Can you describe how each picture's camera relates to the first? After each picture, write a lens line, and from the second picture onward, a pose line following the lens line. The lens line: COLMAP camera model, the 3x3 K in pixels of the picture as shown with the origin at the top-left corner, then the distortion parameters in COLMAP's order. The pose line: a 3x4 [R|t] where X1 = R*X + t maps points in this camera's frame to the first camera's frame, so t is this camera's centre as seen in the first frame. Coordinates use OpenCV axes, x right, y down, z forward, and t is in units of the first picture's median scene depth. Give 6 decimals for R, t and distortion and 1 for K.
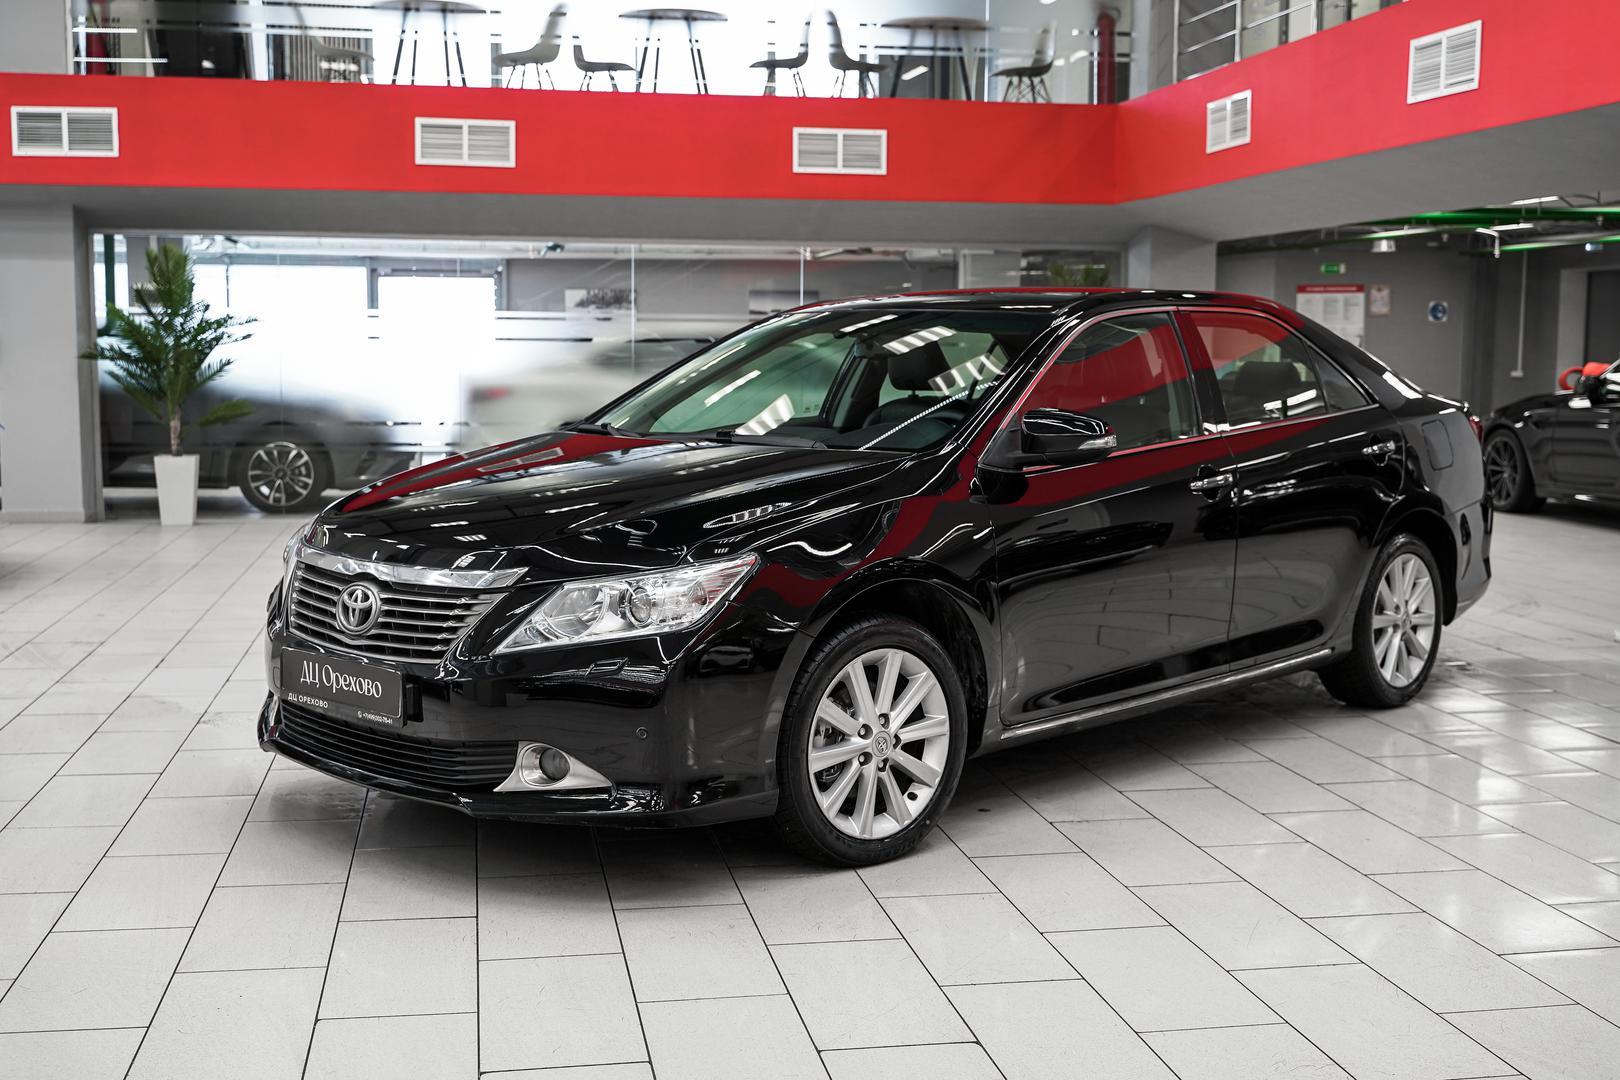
lens RADIAL K [[1855.7, 0, 802.5], [0, 1855.7, 550.0], [0, 0, 1]] dist [0.008243, 0.000000]
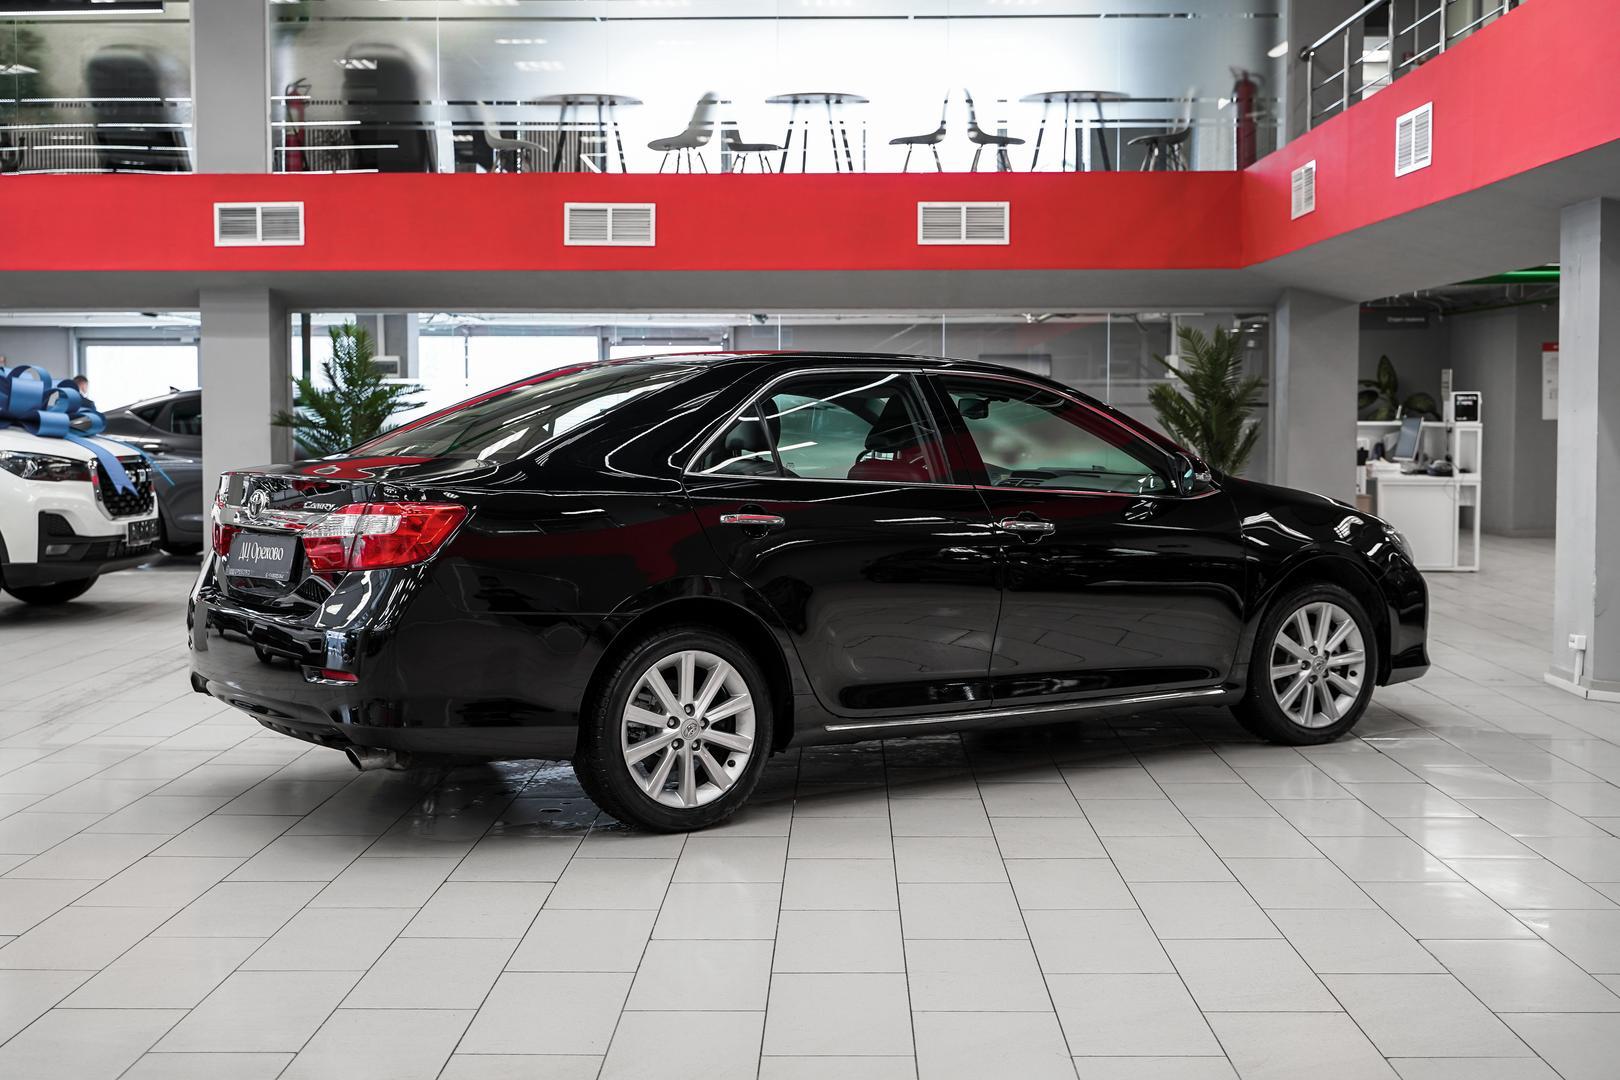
lens RADIAL K [[2020.8, 0, 805.7], [0, 2020.8, 541.1], [0, 0, 1]] dist [0.011684, 0.000000]
pose [[0.983639, 0.004976, -0.180080, 0.136228], [-0.013187, 0.998926, -0.044427, 0.014710], [0.179666, 0.046074, 0.982648, -0.121069]]
